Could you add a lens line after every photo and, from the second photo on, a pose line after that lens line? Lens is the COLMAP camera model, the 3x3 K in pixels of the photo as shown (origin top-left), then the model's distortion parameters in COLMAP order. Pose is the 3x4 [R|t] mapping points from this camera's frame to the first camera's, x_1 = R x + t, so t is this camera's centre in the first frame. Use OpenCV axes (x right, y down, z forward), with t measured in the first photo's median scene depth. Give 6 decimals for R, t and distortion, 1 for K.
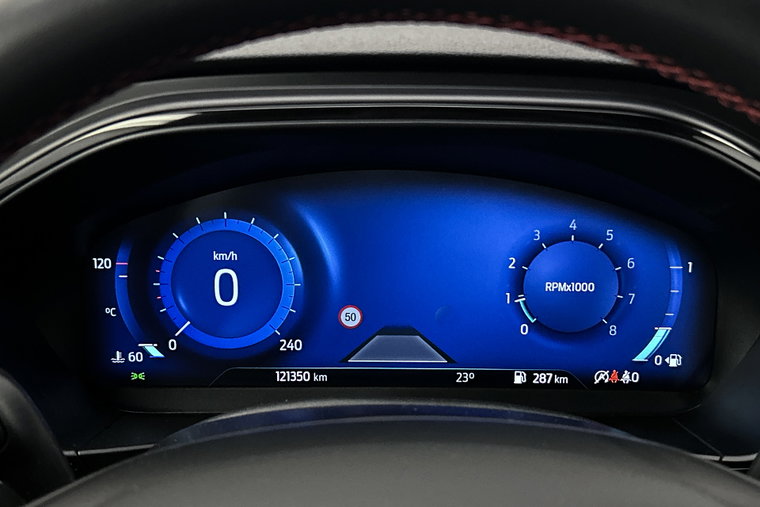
lens RADIAL K [[978.4, 0, 382.2], [0, 978.4, 253.7], [0, 0, 1]] dist [0.208416, 0.000000]
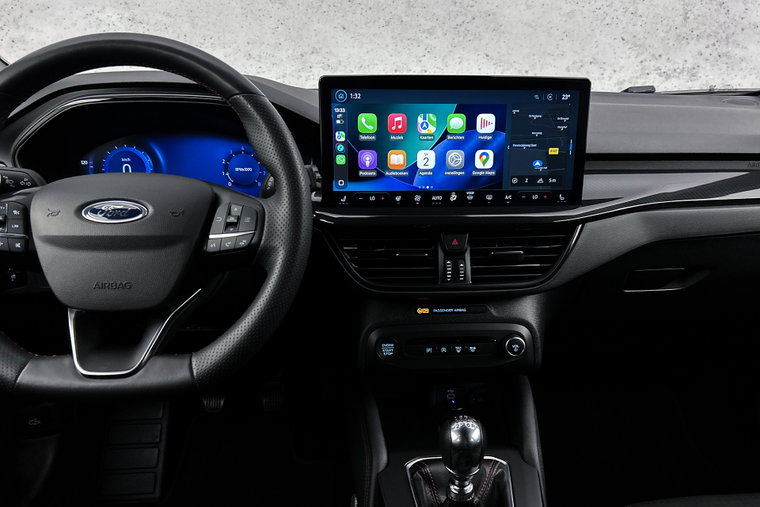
lens RADIAL K [[571.0, 0, 383.2], [0, 571.0, 261.0], [0, 0, 1]] dist [0.045694, -0.058088]
pose [[0.996793, -0.017705, 0.078039, 0.478327], [0.016634, 0.999759, 0.014350, 0.299035], [-0.078274, -0.013006, 0.996847, -0.808060]]
